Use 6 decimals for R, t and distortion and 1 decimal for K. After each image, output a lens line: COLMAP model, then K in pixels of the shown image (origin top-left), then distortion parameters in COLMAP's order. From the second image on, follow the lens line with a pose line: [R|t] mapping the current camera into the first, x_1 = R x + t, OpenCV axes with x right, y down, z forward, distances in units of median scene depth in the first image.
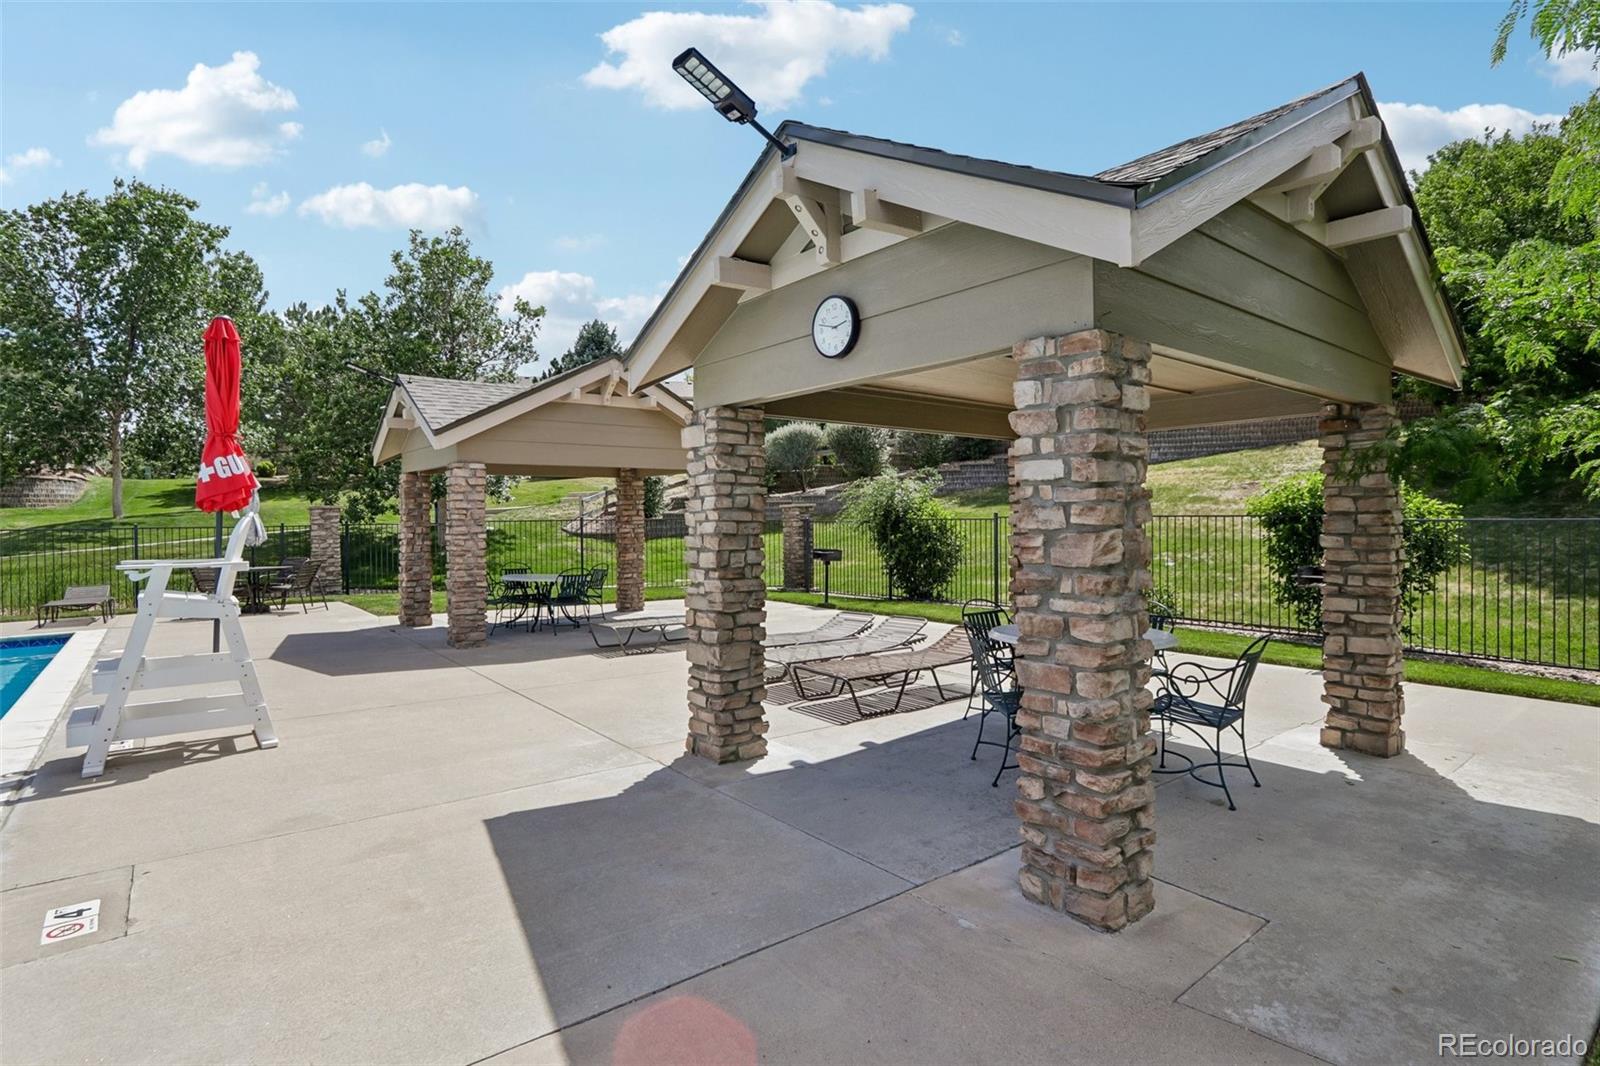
lens RADIAL K [[776.9, 0, 807.4], [0, 776.9, 520.8], [0, 0, 1]] dist [-0.014852, -0.000277]
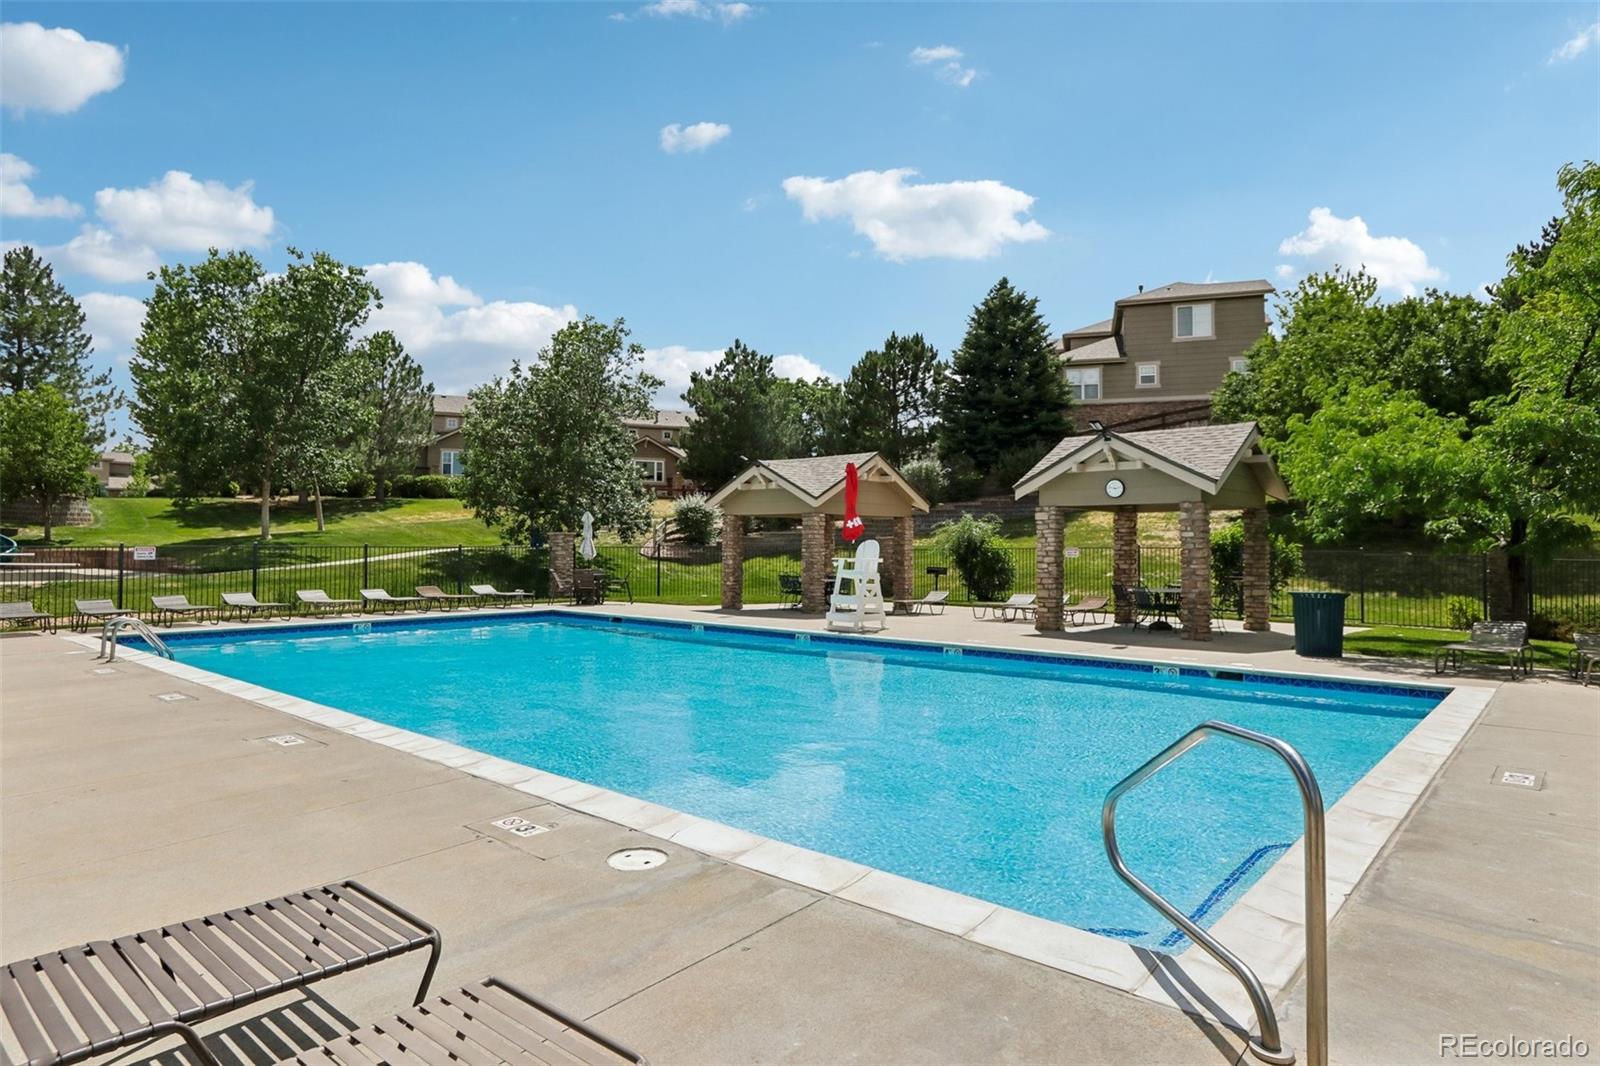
lens RADIAL K [[920.6, 0, 794.3], [0, 920.6, 538.2], [0, 0, 1]] dist [-0.002906, -0.000024]
pose [[0.986113, 0.013536, 0.165521, -1.445897], [-0.010955, 0.999804, -0.016500, 0.032958], [-0.165712, 0.014457, 0.986068, -1.958039]]
